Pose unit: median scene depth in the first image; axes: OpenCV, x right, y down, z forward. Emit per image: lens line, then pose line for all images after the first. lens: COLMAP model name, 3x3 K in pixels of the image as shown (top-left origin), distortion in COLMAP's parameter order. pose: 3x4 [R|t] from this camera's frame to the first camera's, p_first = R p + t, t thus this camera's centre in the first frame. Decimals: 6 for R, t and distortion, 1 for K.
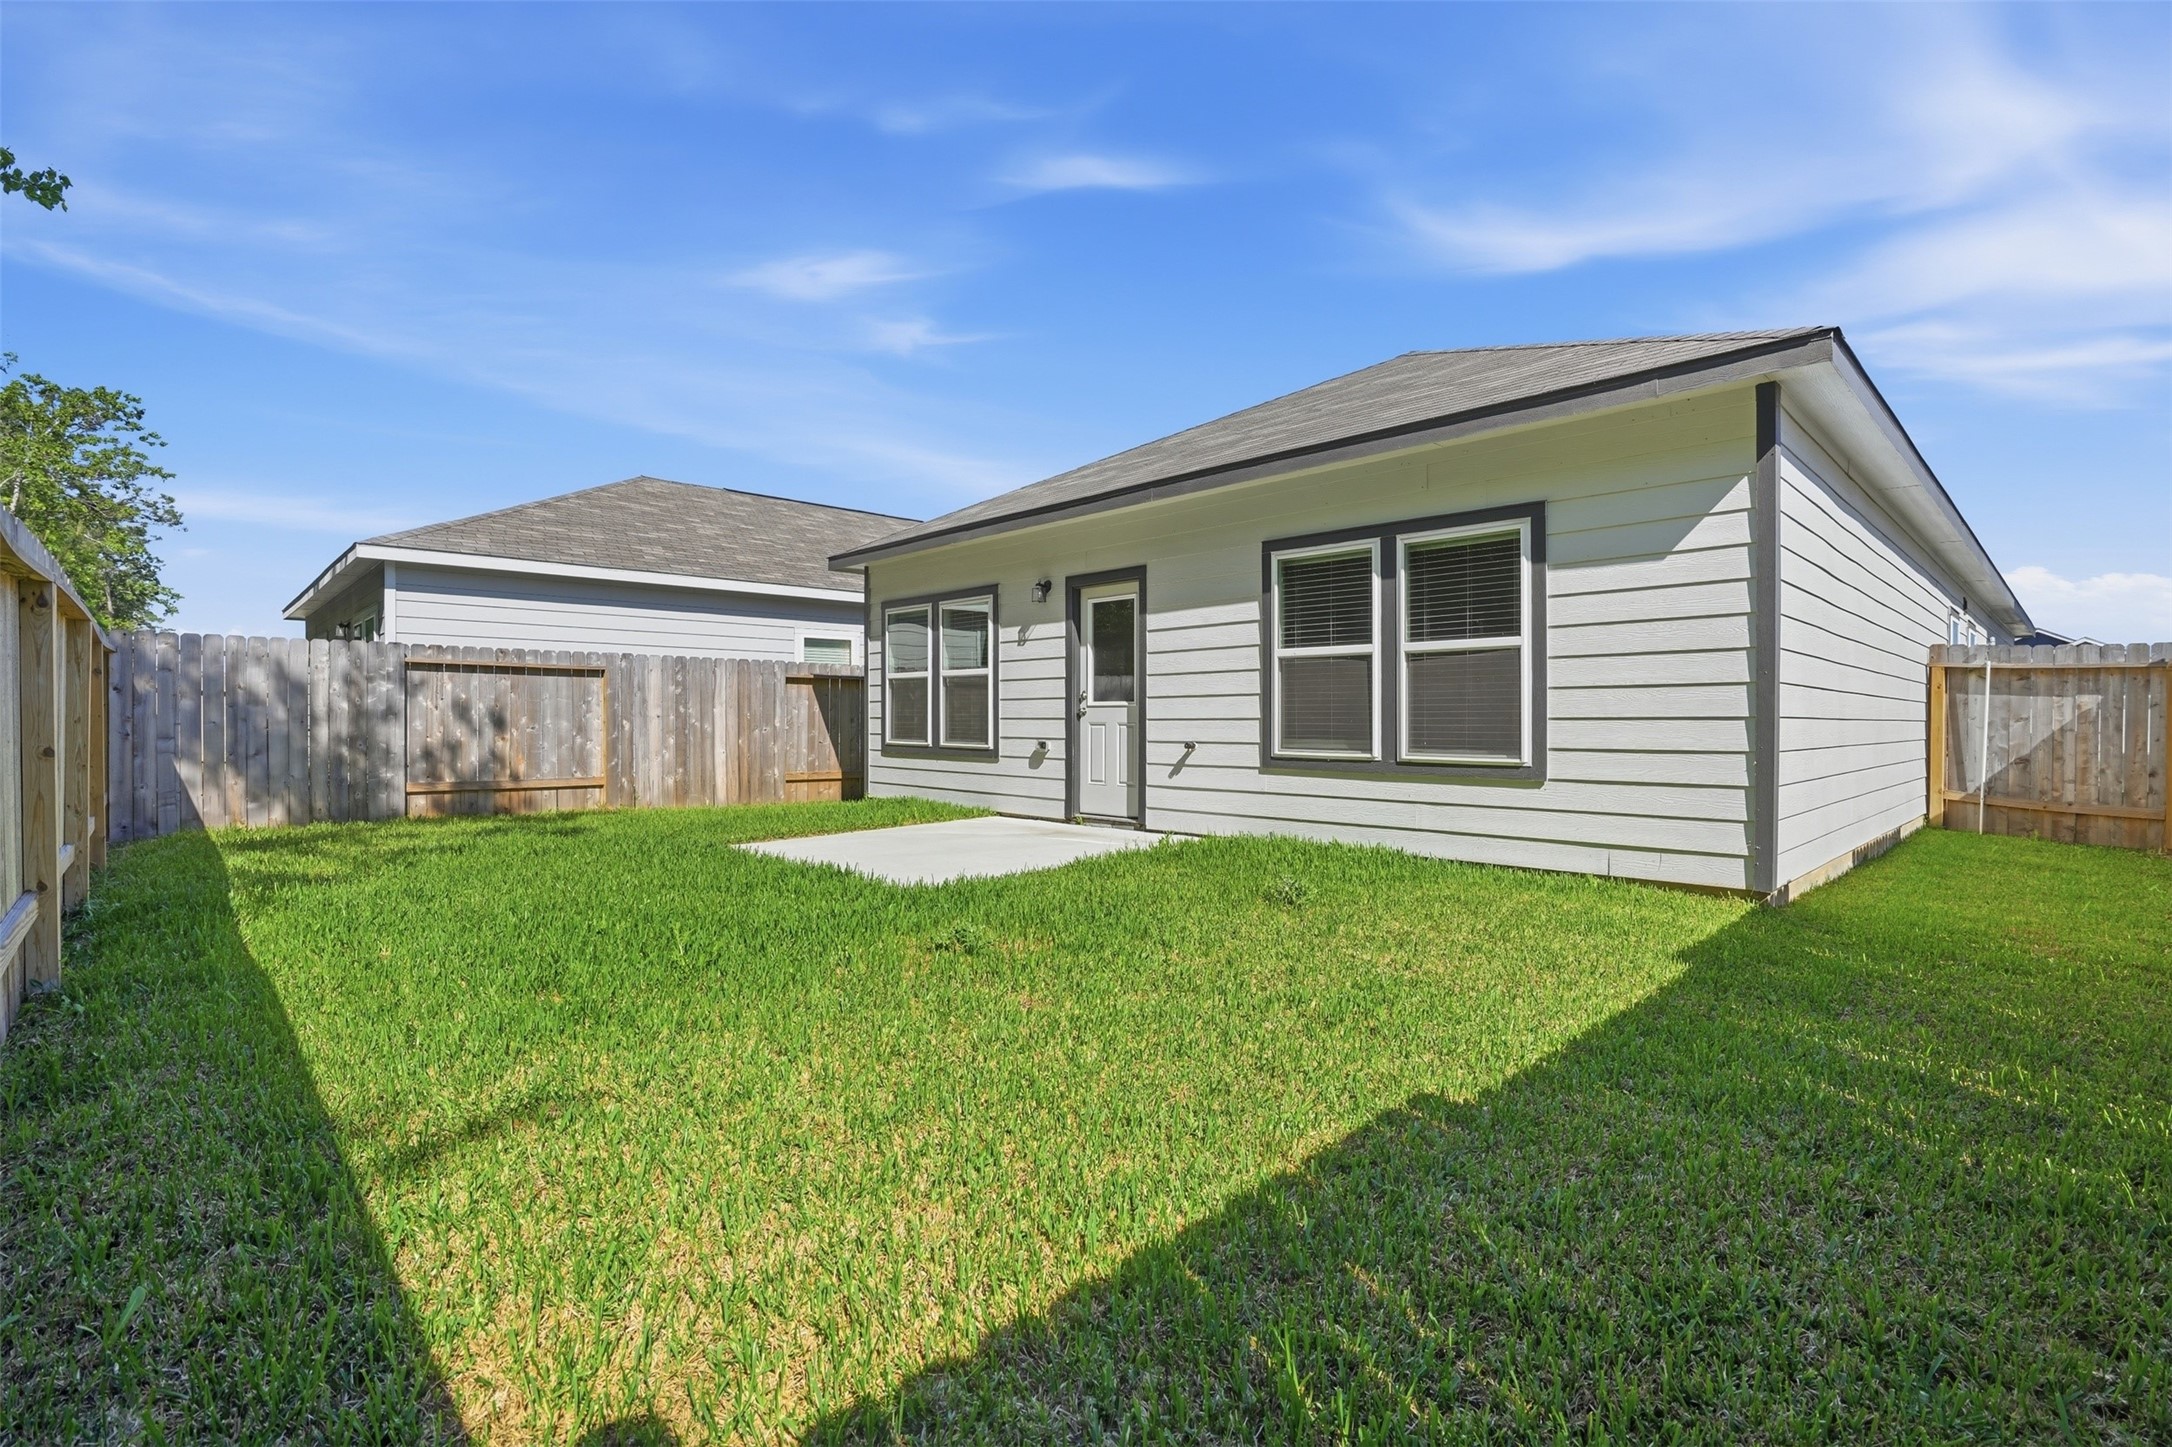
lens RADIAL K [[1001.5, 0, 1089.1], [0, 1001.5, 715.3], [0, 0, 1]] dist [-0.060045, 0.018938]
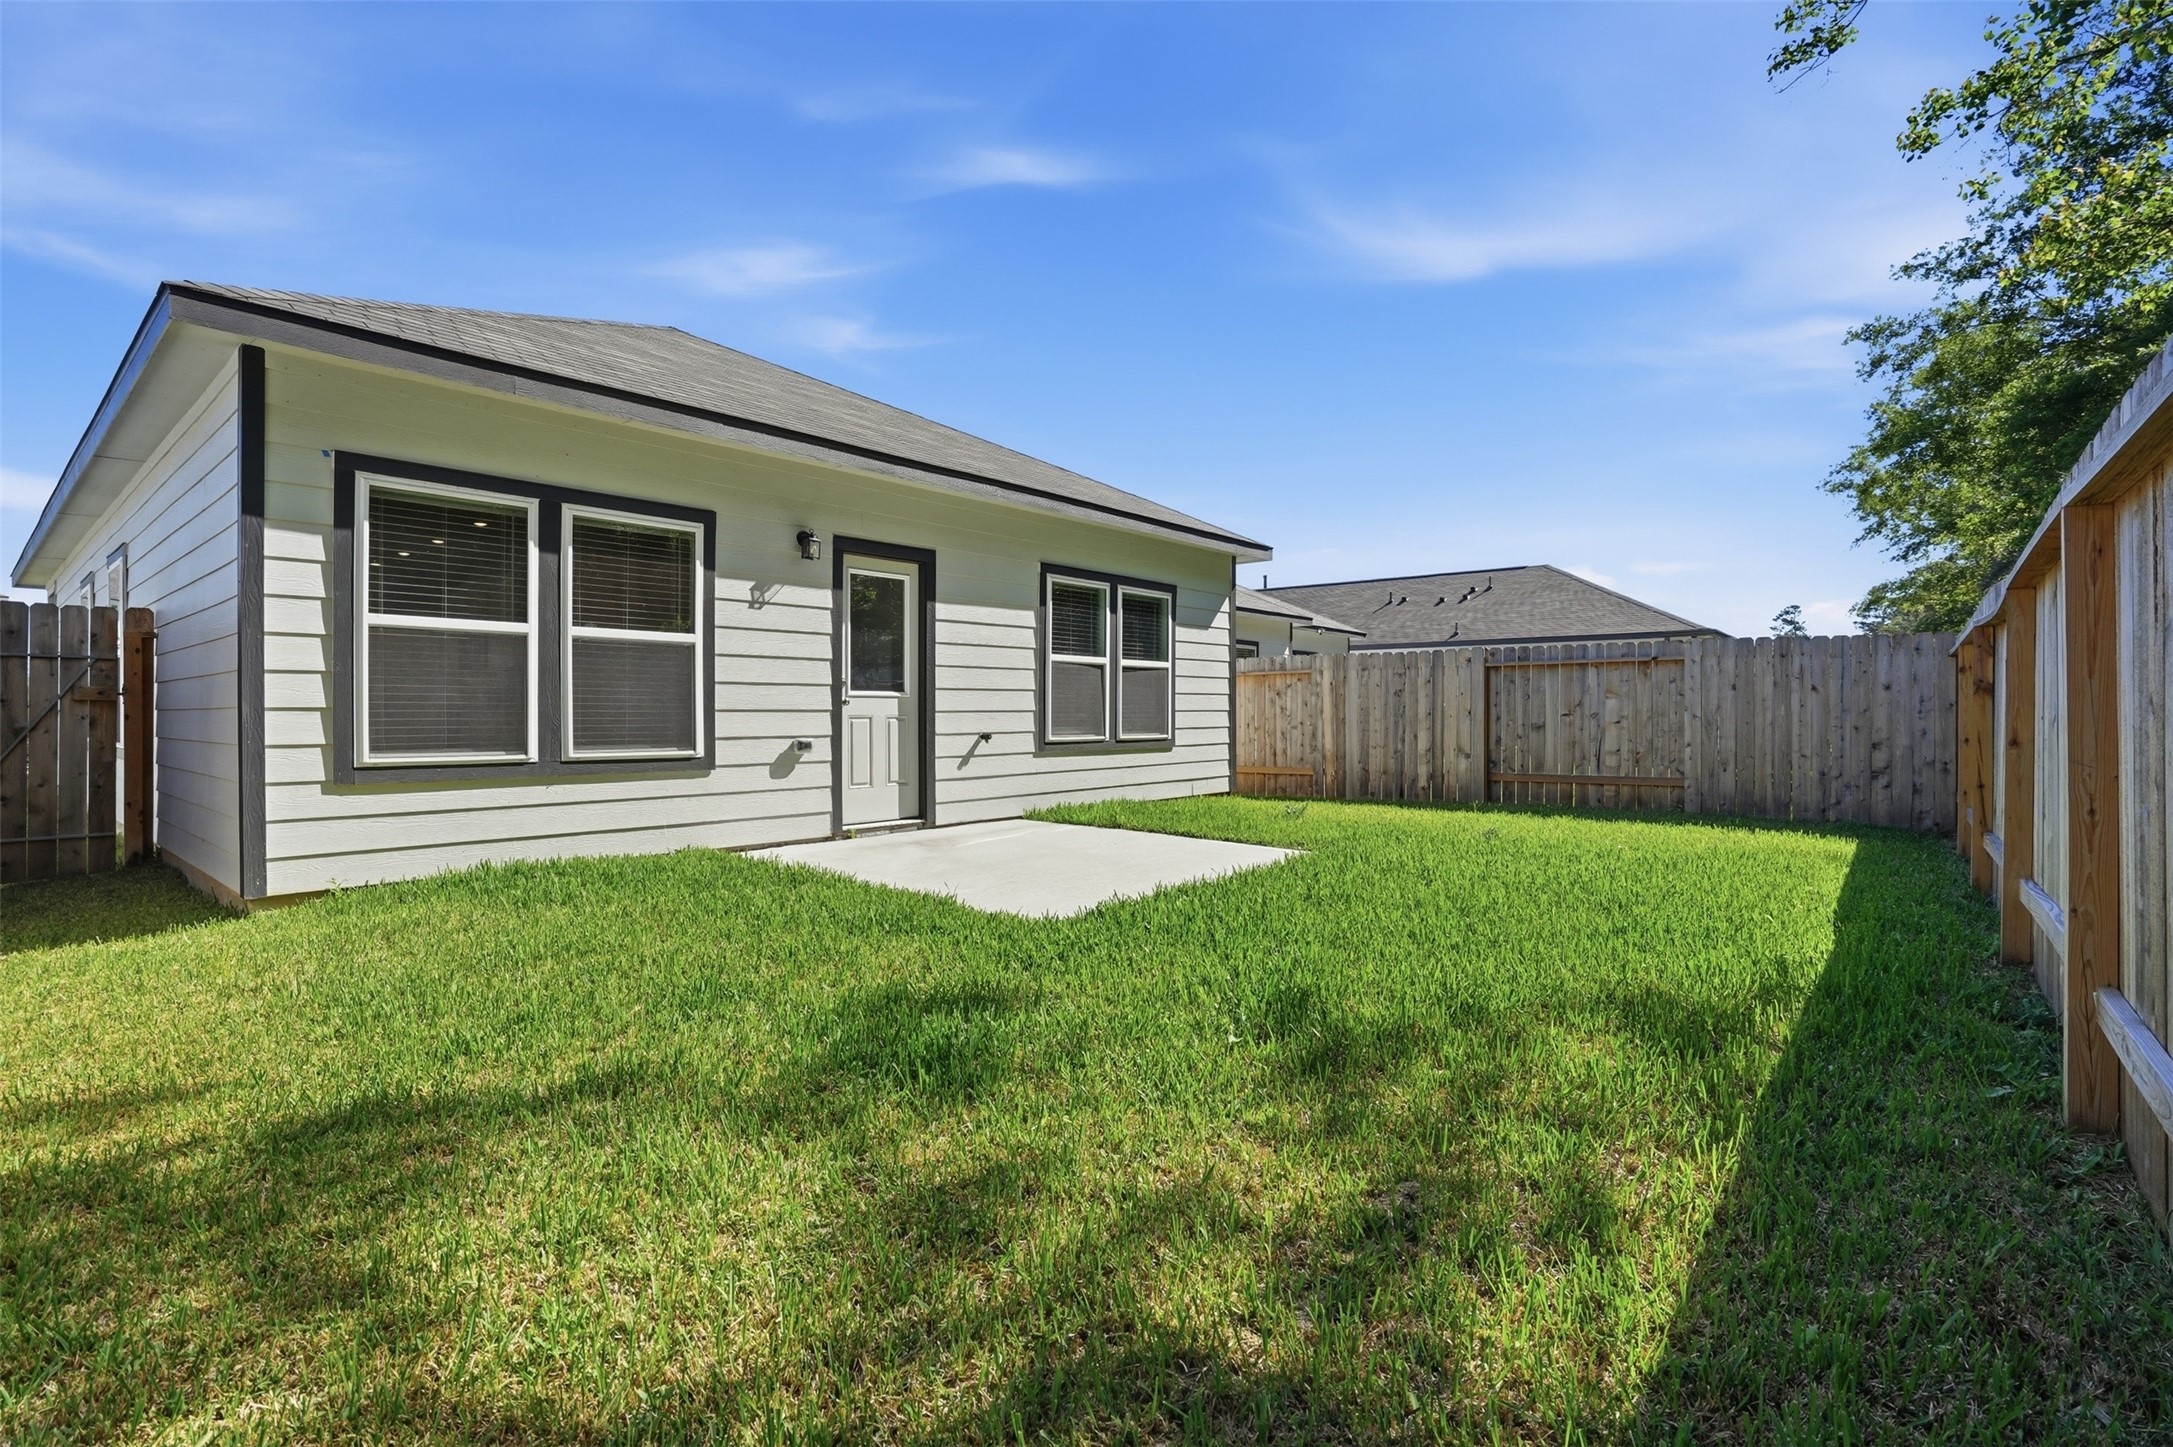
lens RADIAL K [[1002.0, 0, 1089.6], [0, 1002.0, 715.3], [0, 0, 1]] dist [-0.060045, 0.018938]
pose [[-0.104702, -0.002161, 0.994501, -0.843982], [-0.001099, 0.999997, 0.002058, 0.005065], [-0.994503, -0.000877, -0.104705, 0.880776]]
